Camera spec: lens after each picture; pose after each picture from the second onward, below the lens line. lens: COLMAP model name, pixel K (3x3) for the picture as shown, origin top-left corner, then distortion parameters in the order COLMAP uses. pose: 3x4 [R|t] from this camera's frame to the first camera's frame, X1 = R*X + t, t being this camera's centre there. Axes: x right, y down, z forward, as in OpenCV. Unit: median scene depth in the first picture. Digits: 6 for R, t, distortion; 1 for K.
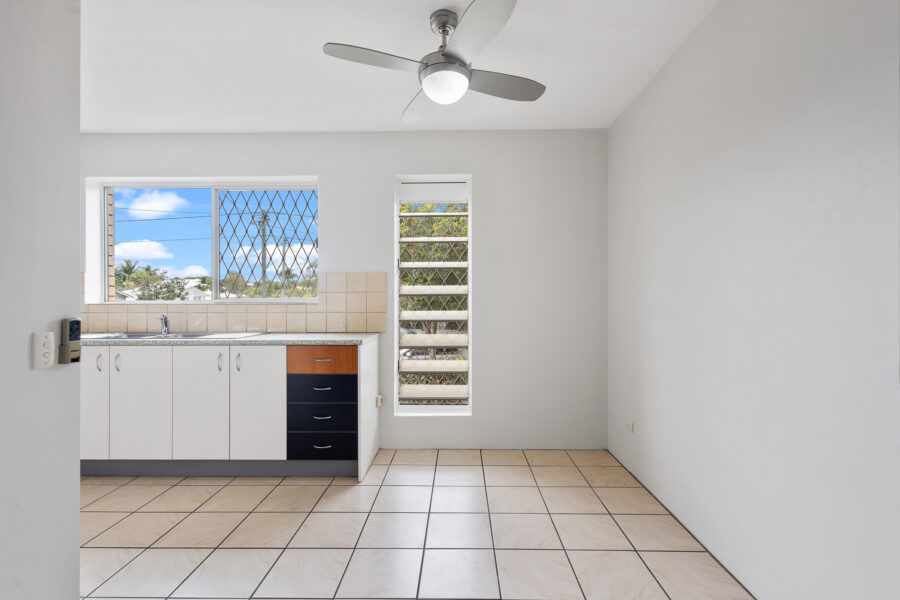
lens RADIAL K [[417.0, 0, 445.4], [0, 417.0, 303.0], [0, 0, 1]] dist [0.005304, 0.000746]
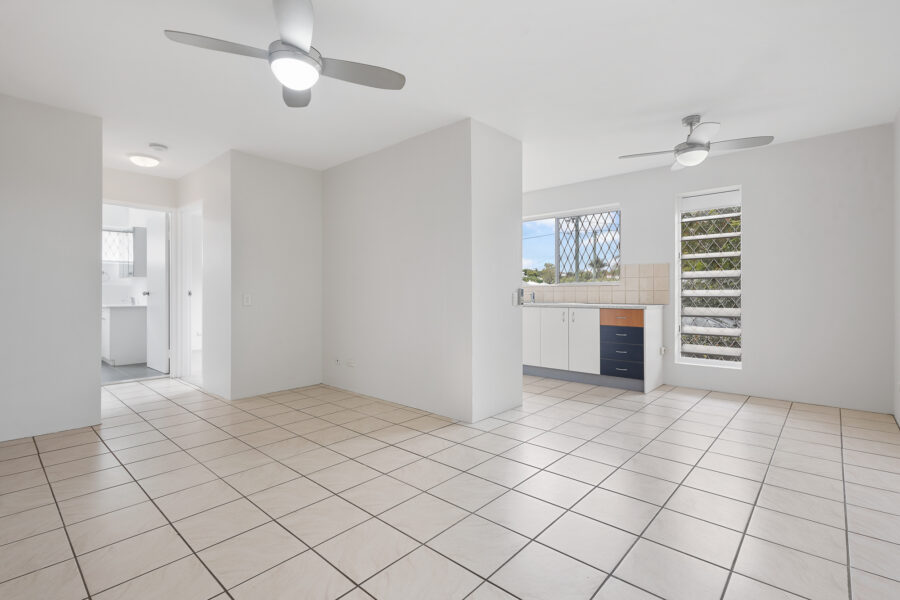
lens RADIAL K [[417.0, 0, 441.0], [0, 417.0, 294.4], [0, 0, 1]] dist [0.005304, 0.000746]
pose [[0.750980, 0.002847, -0.660319, 0.227481], [0.000581, 0.999987, 0.004972, 0.028768], [0.660325, -0.004118, 0.750969, -0.625126]]
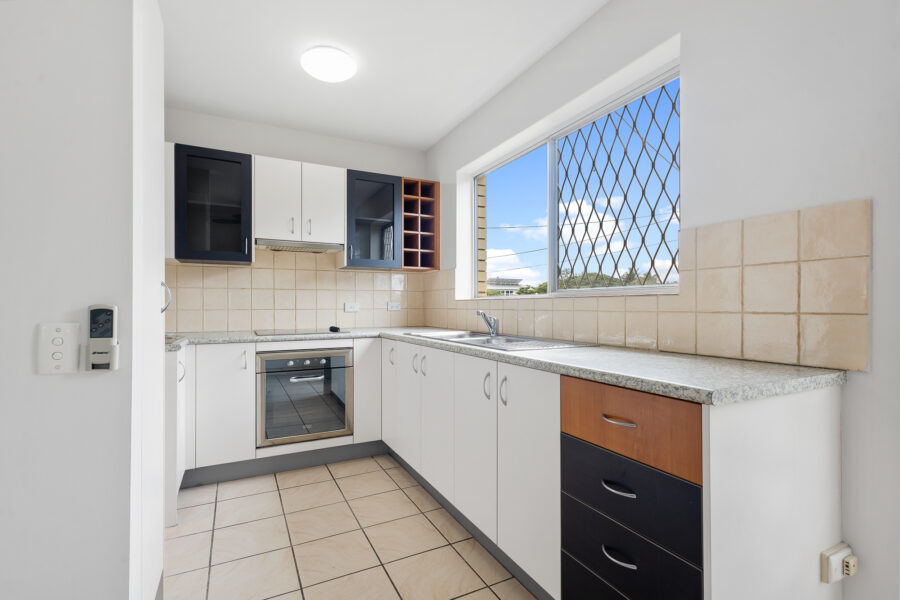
lens RADIAL K [[417.0, 0, 454.7], [0, 417.0, 304.6], [0, 0, 1]] dist [0.005304, 0.000746]
pose [[0.486888, -0.000905, -0.873464, -0.005668], [-0.003086, 0.999991, -0.002756, 0.016828], [0.873459, 0.004038, 0.486881, 0.548715]]
